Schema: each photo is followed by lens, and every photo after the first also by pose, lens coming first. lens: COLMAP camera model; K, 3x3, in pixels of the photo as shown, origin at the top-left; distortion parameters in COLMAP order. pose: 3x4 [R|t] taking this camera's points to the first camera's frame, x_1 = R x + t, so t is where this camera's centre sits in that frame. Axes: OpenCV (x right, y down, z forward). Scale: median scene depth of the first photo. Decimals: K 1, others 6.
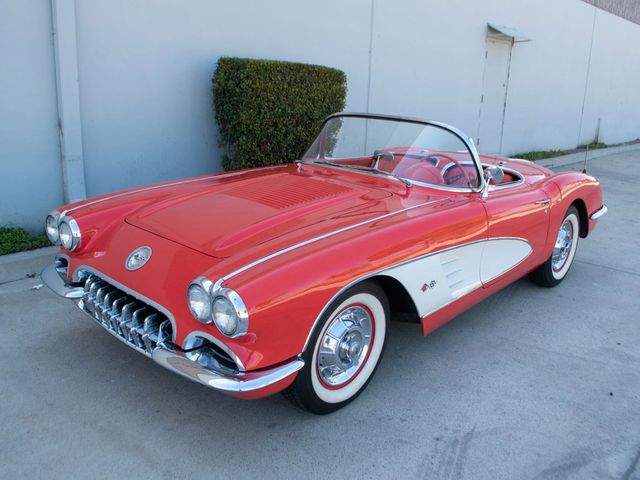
lens RADIAL K [[506.4, 0, 320.0], [0, 506.4, 240.0], [0, 0, 1]] dist [-0.082725, 0.000893]
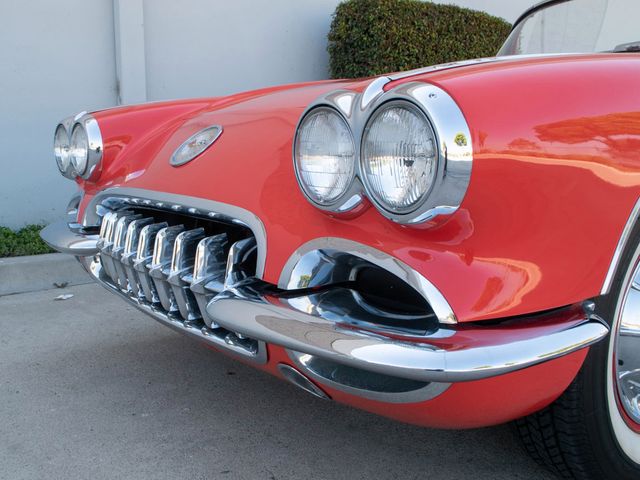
lens RADIAL K [[645.3, 0, 320.0], [0, 645.3, 240.0], [0, 0, 1]] dist [-0.070033, 0.009005]
pose [[0.976570, -0.023335, -0.213931, -0.051048], [-0.001654, 0.993260, -0.115892, 0.090224], [0.215194, 0.113530, 0.969950, 0.193823]]
